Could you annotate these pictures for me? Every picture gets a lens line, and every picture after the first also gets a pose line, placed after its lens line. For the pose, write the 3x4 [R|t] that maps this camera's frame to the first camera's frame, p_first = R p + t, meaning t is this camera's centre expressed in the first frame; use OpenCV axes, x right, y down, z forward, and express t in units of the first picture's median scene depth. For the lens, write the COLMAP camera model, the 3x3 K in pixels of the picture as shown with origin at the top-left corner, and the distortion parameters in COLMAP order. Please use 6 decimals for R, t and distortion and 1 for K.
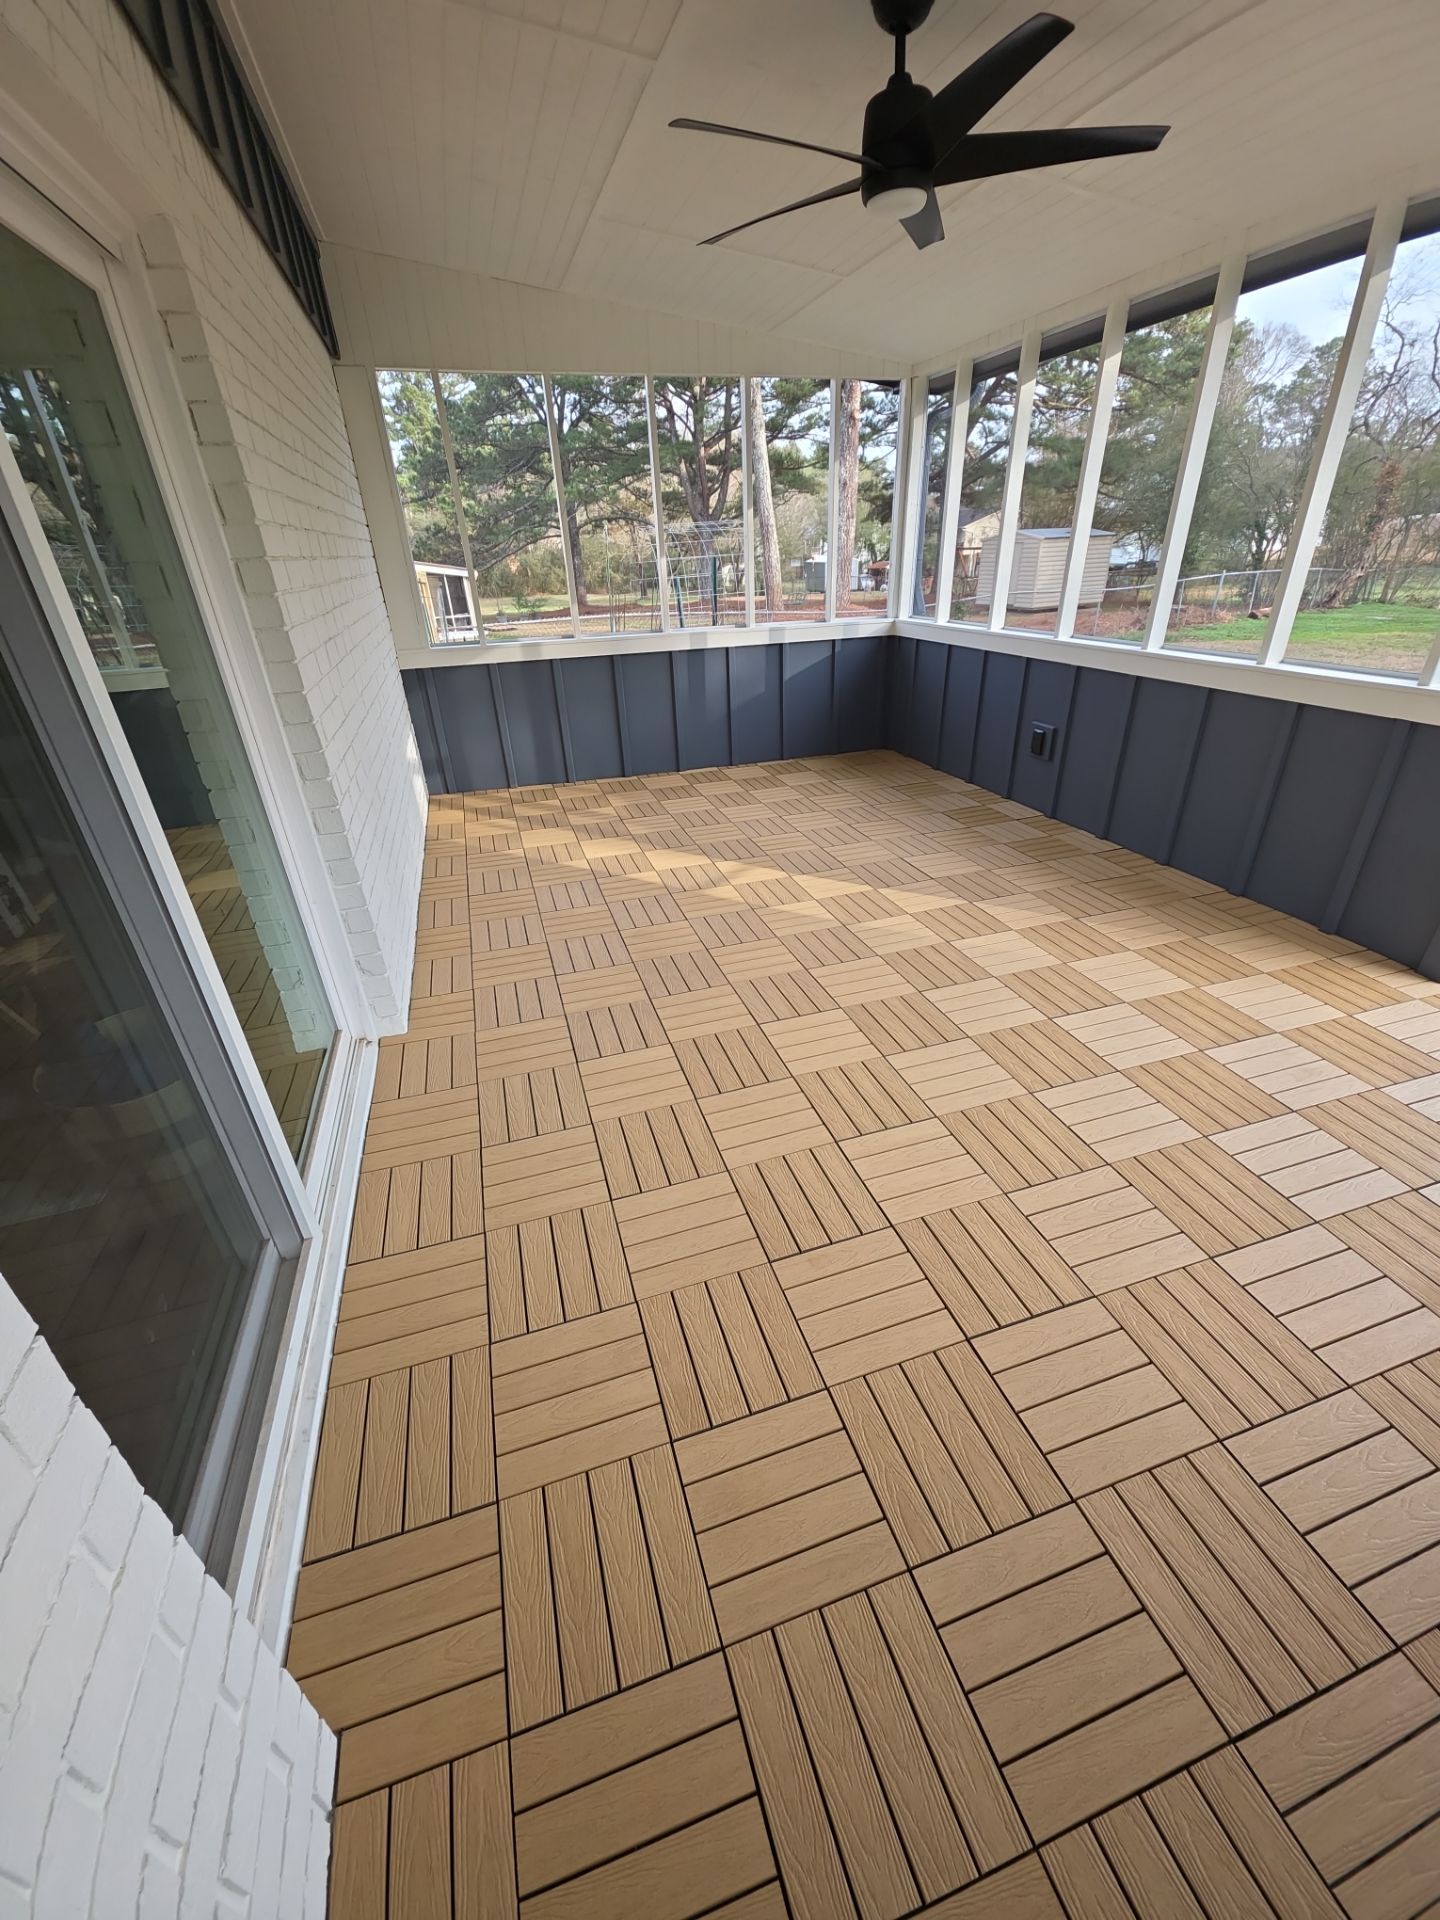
lens RADIAL K [[755.8, 0, 719.1], [0, 755.8, 963.6], [0, 0, 1]] dist [0.009237, -0.005685]
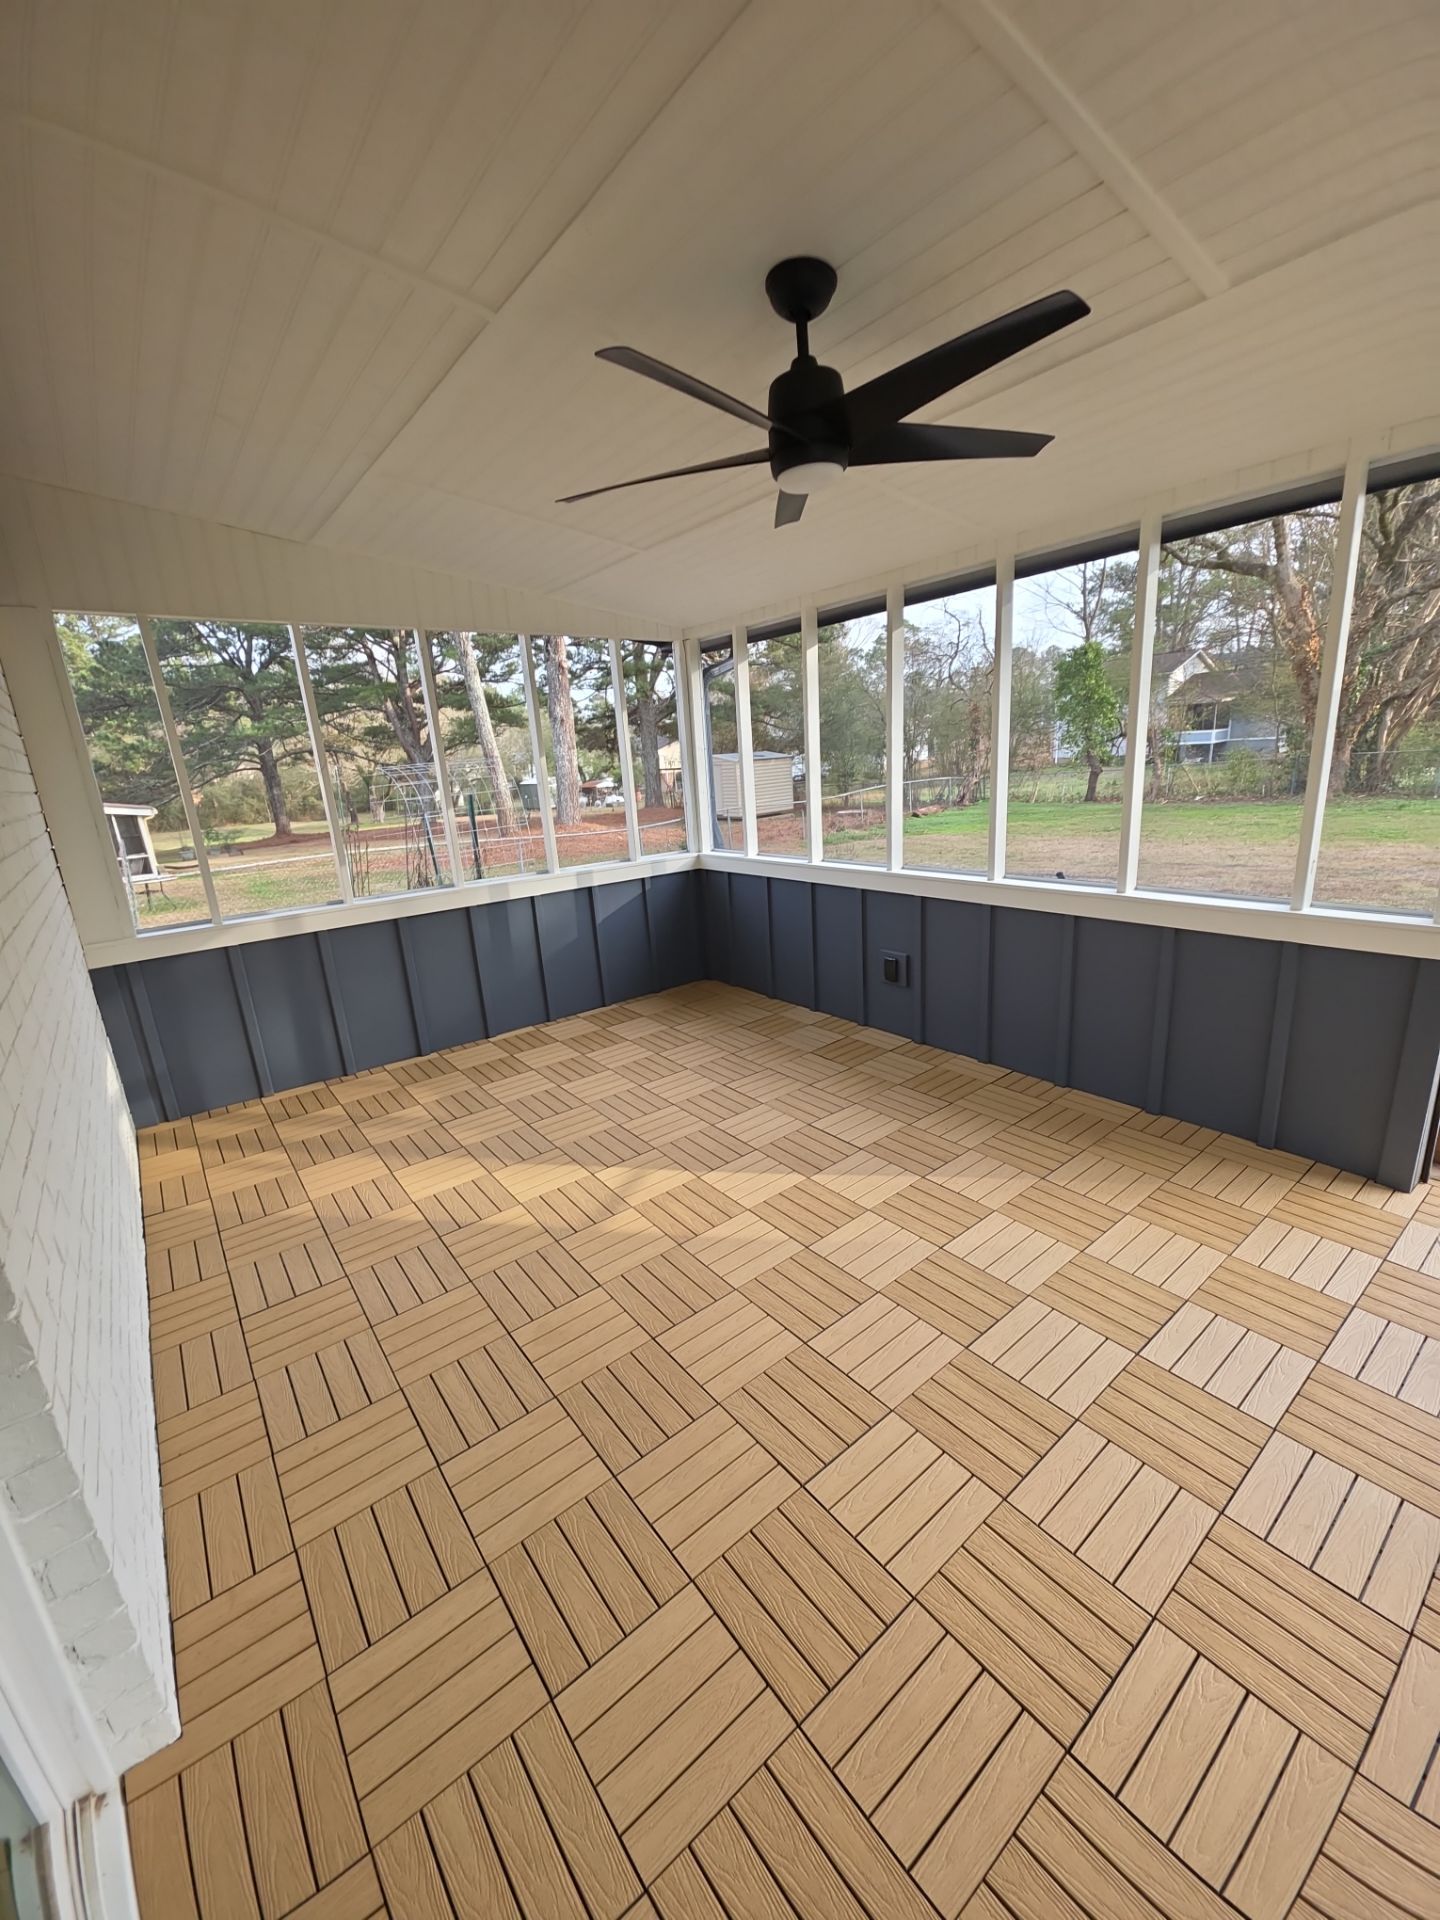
lens RADIAL K [[755.8, 0, 714.5], [0, 755.8, 963.4], [0, 0, 1]] dist [0.009237, -0.005685]
pose [[0.935977, -0.113773, 0.333170, -0.103030], [0.192280, 0.957934, -0.213052, -0.125514], [-0.294916, 0.263474, 0.918480, 0.160252]]
